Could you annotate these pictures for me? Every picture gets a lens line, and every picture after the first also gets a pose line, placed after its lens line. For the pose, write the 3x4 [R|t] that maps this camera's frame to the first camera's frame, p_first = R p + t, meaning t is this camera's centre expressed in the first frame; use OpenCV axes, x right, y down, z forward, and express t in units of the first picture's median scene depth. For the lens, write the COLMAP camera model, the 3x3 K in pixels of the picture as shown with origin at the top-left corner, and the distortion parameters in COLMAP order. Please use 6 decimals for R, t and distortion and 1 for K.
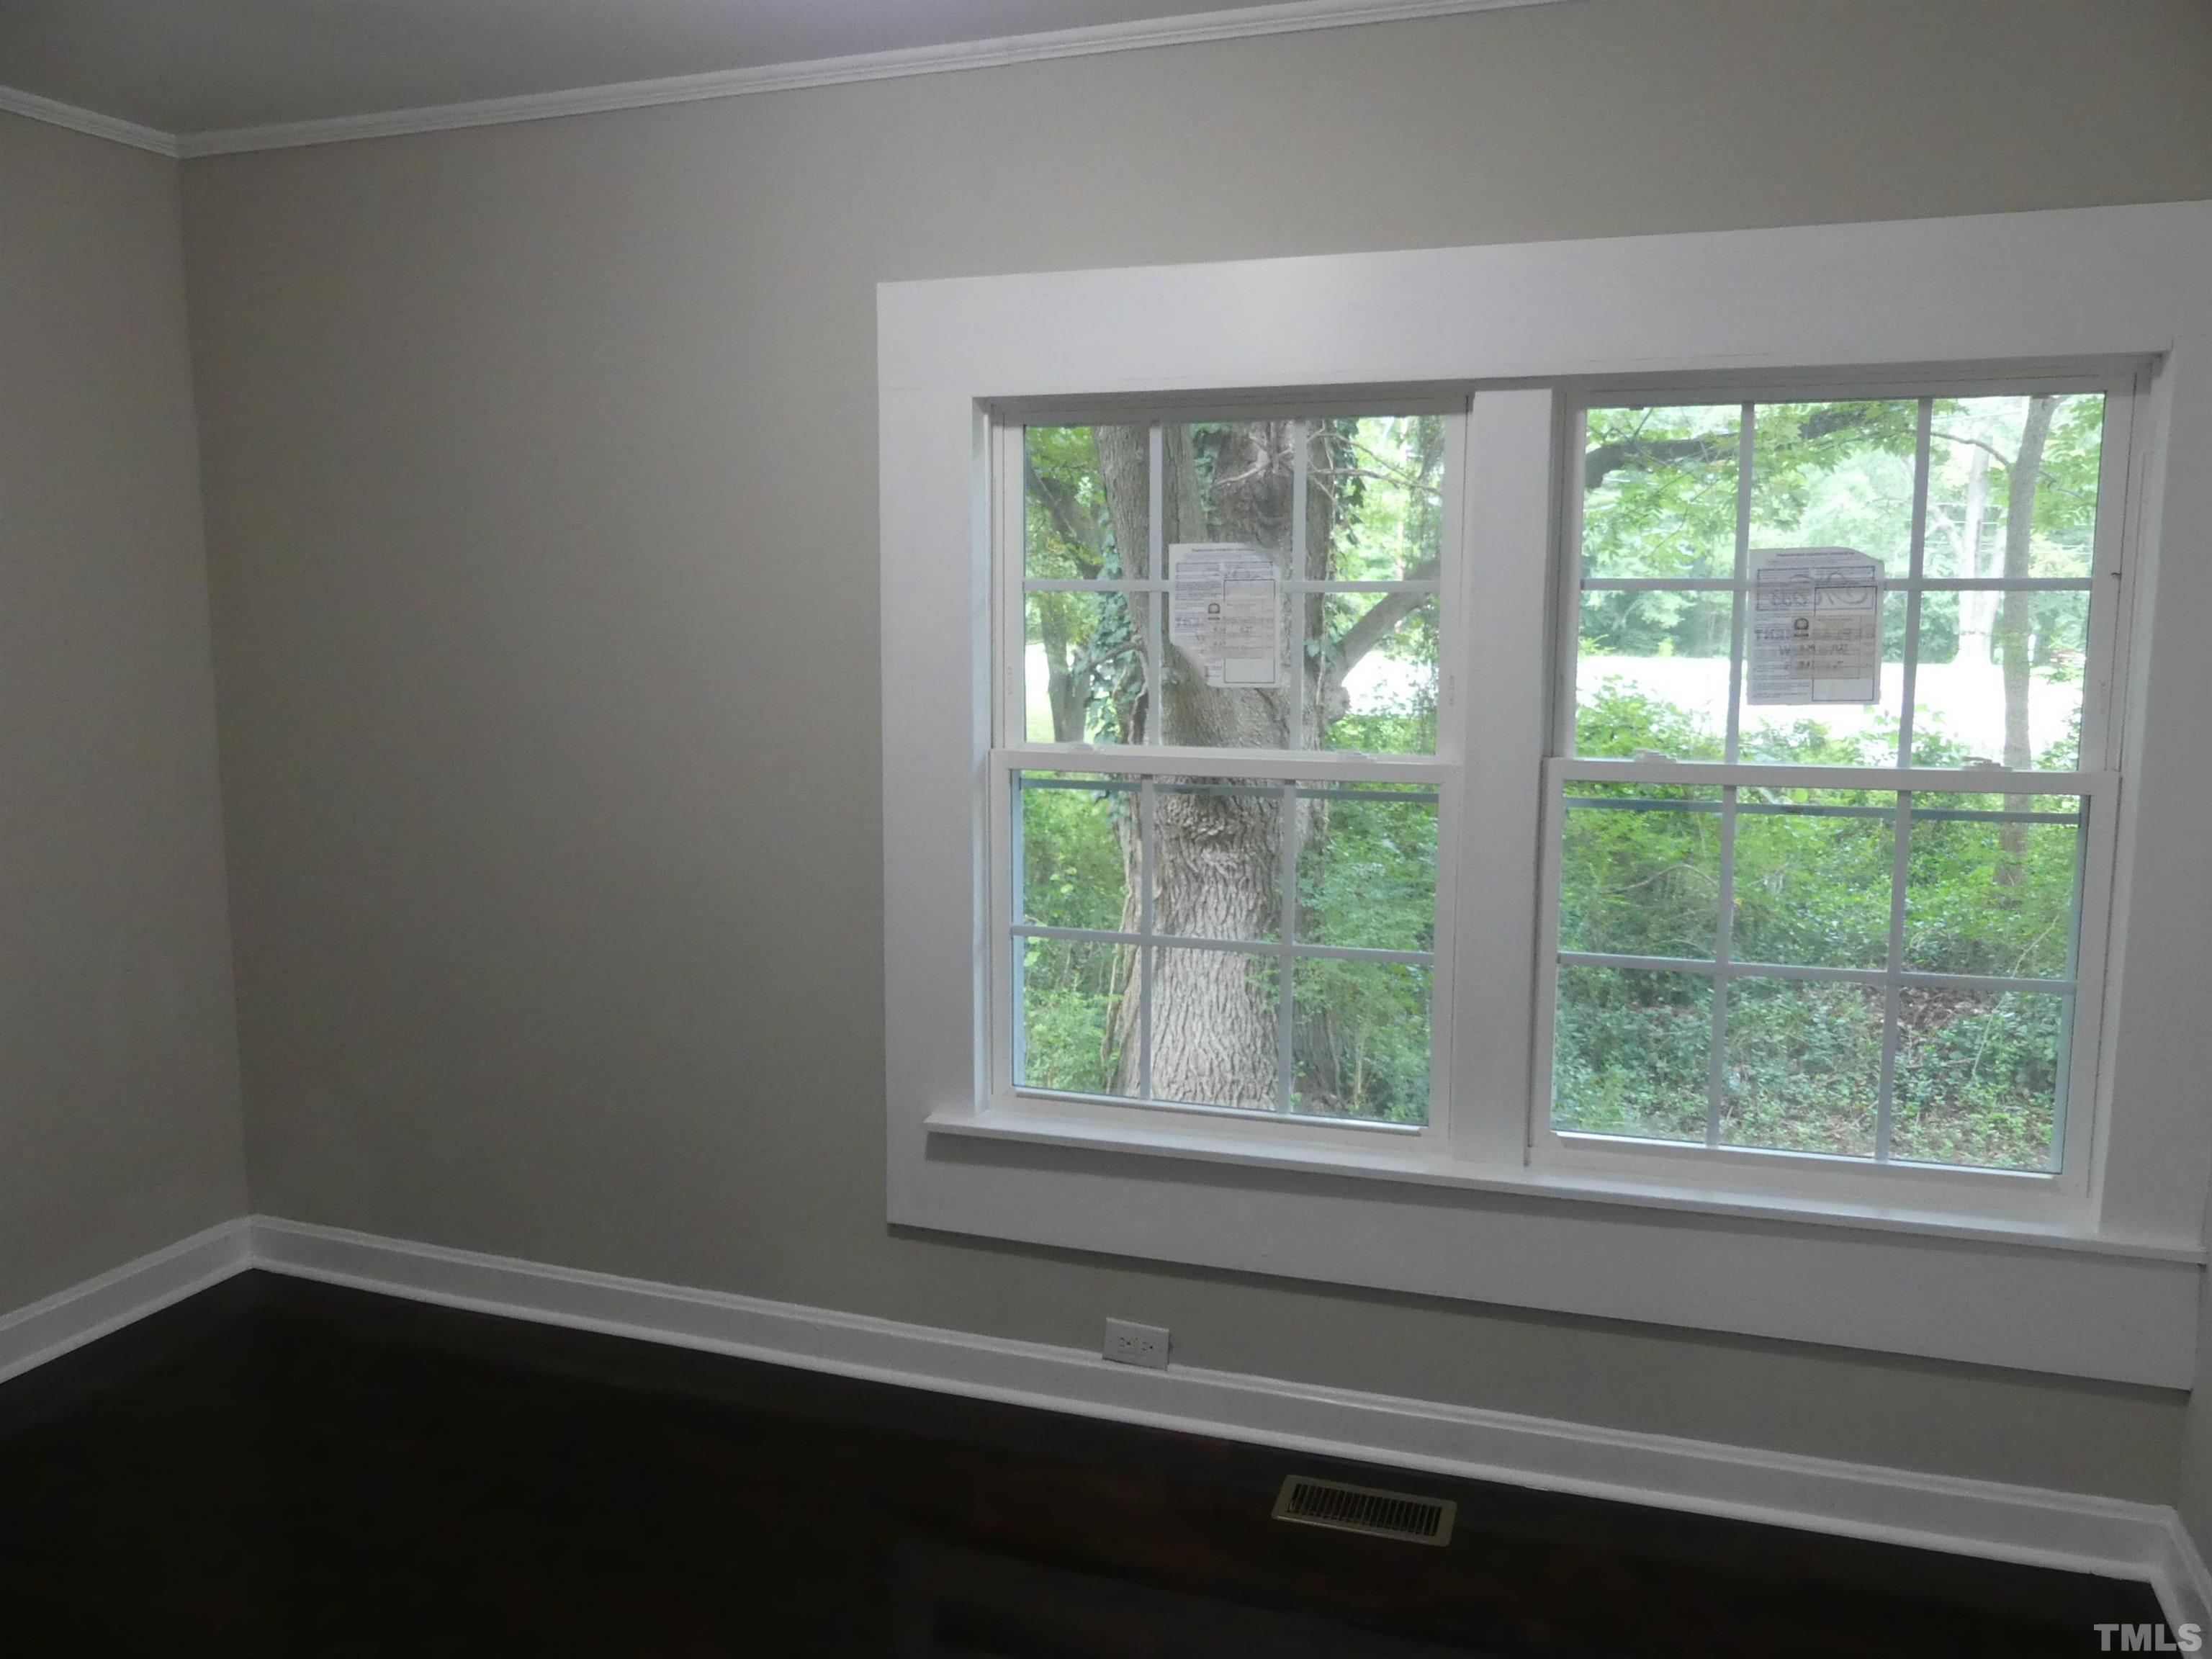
lens RADIAL K [[1677.7, 0, 1113.4], [0, 1677.7, 836.1], [0, 0, 1]] dist [-0.034593, 0.045212]
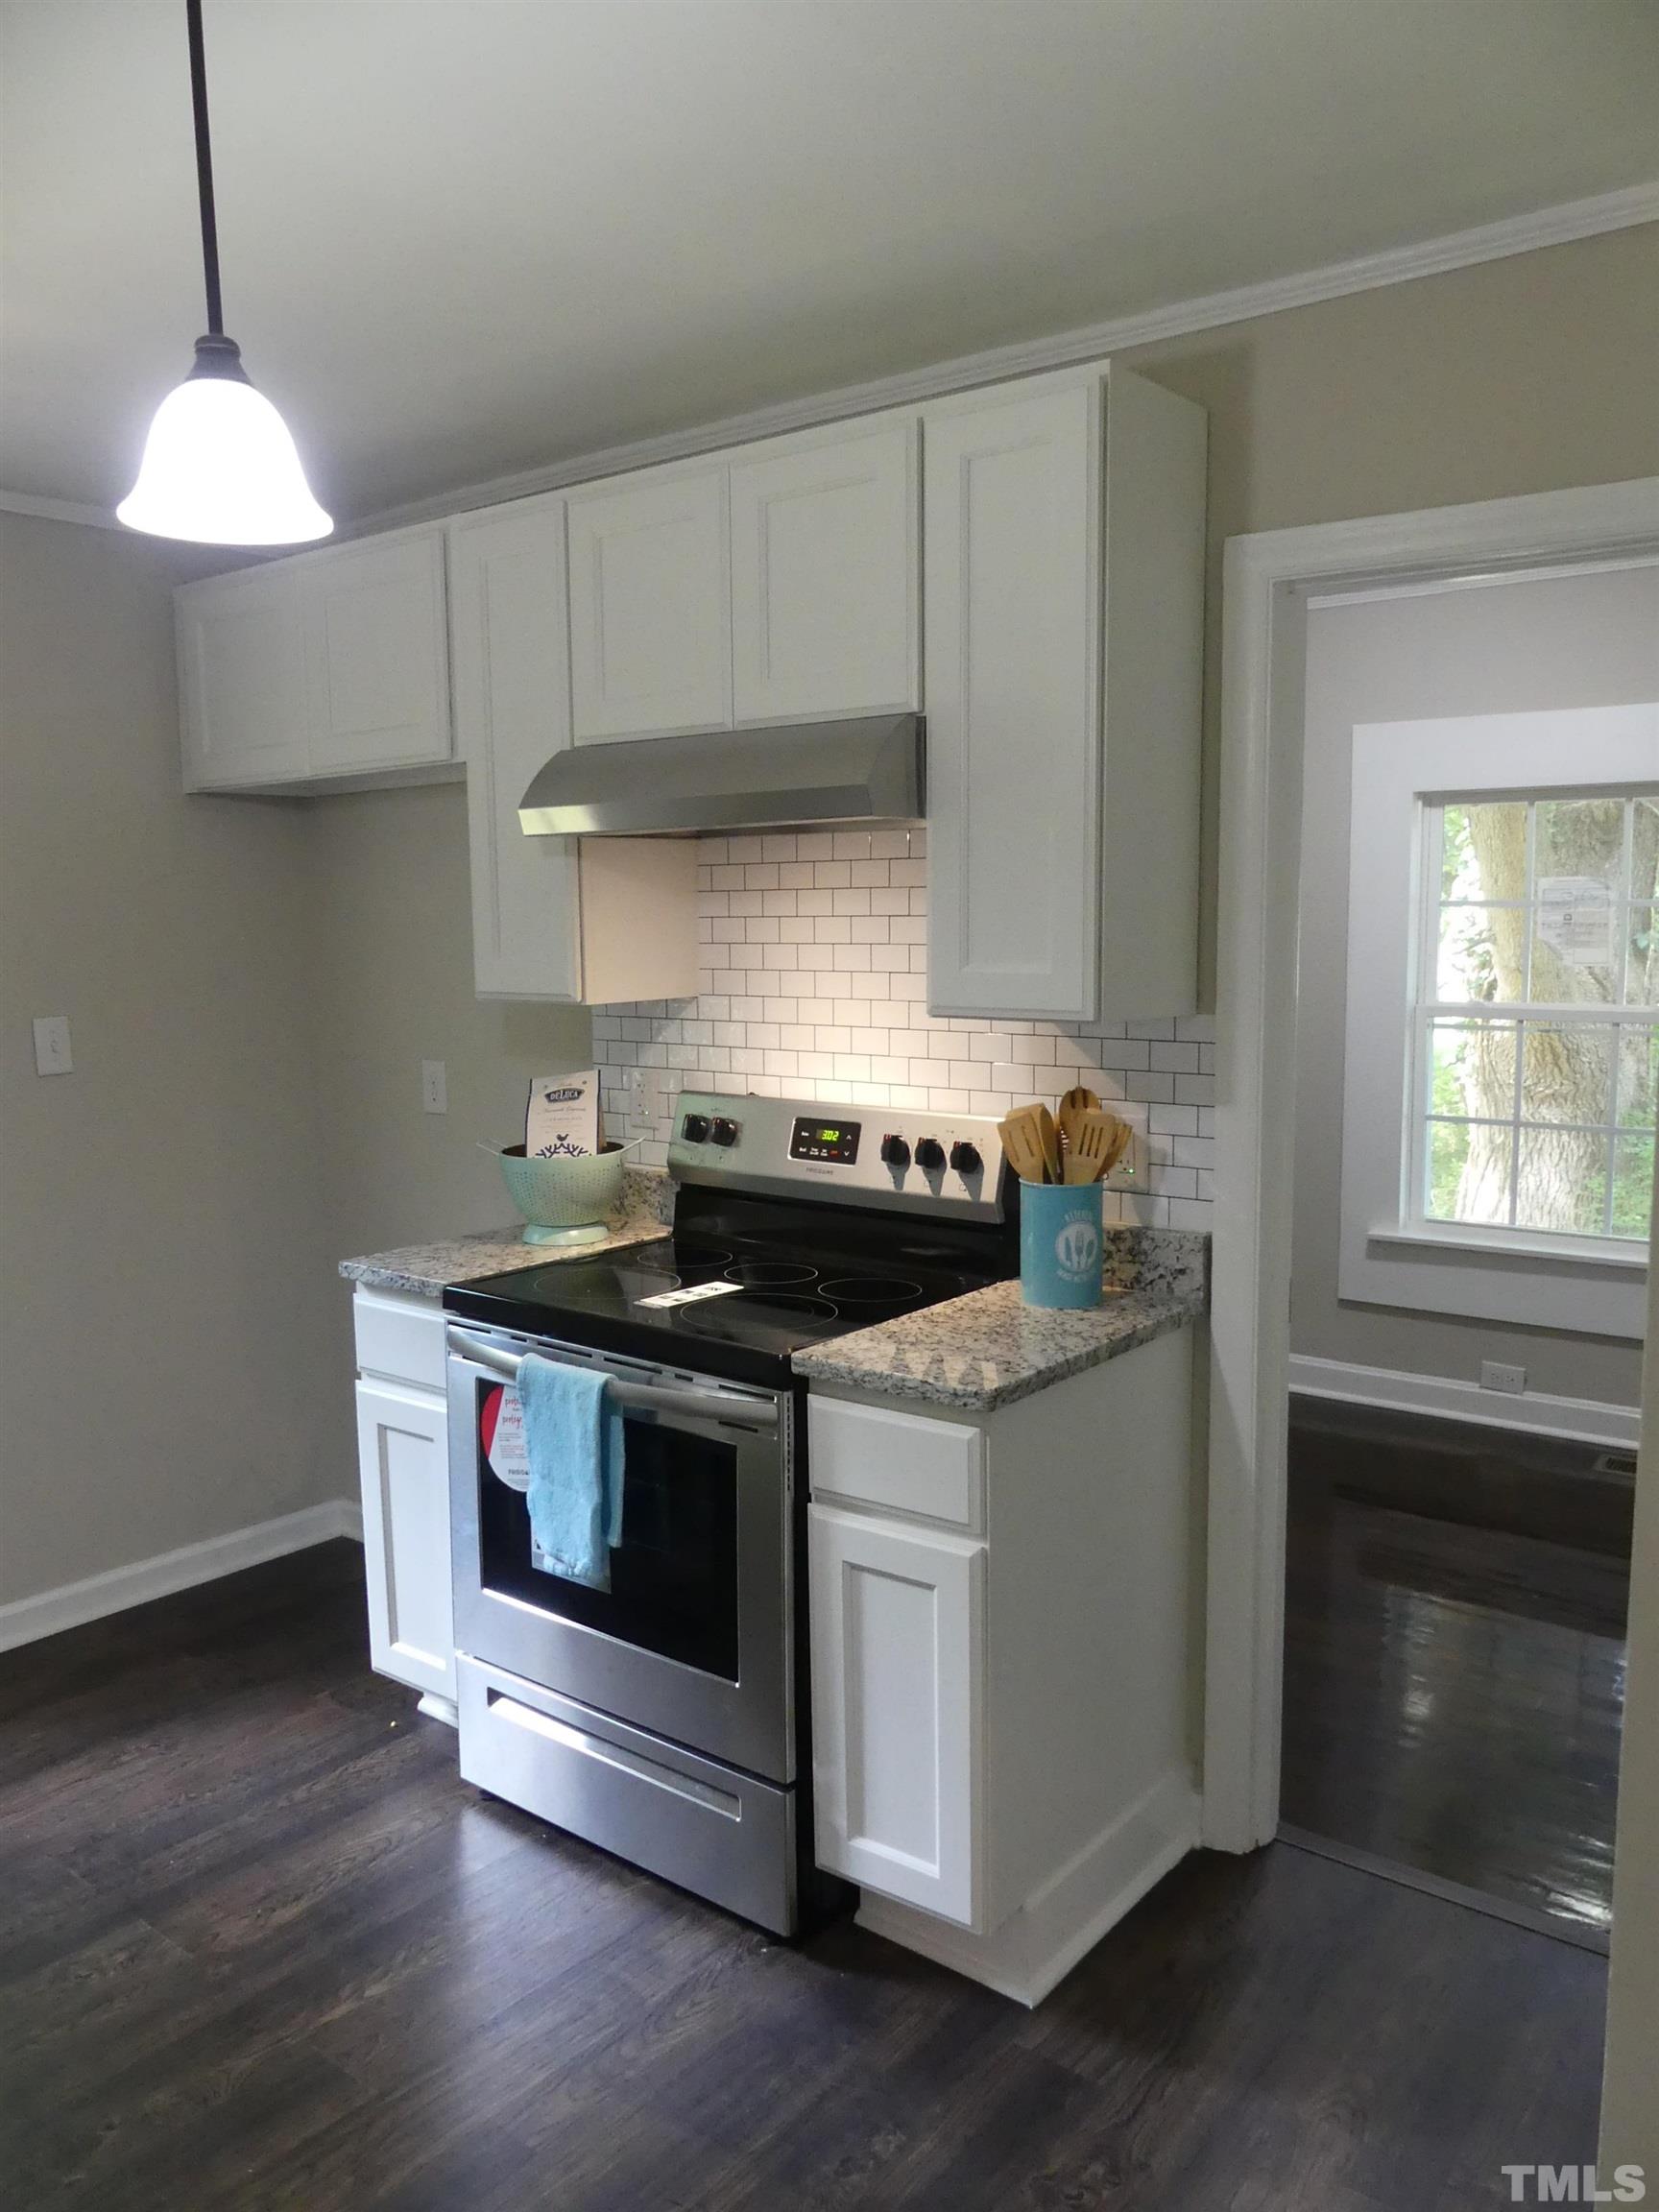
lens RADIAL K [[1677.7, 0, 827.5], [0, 1677.7, 1116.4], [0, 0, 1]] dist [-0.034593, 0.045212]
pose [[0.942751, 0.024667, -0.332585, -0.071777], [-0.027844, 0.999601, -0.004790, 0.082327], [0.332334, 0.013776, 0.943061, -0.738494]]
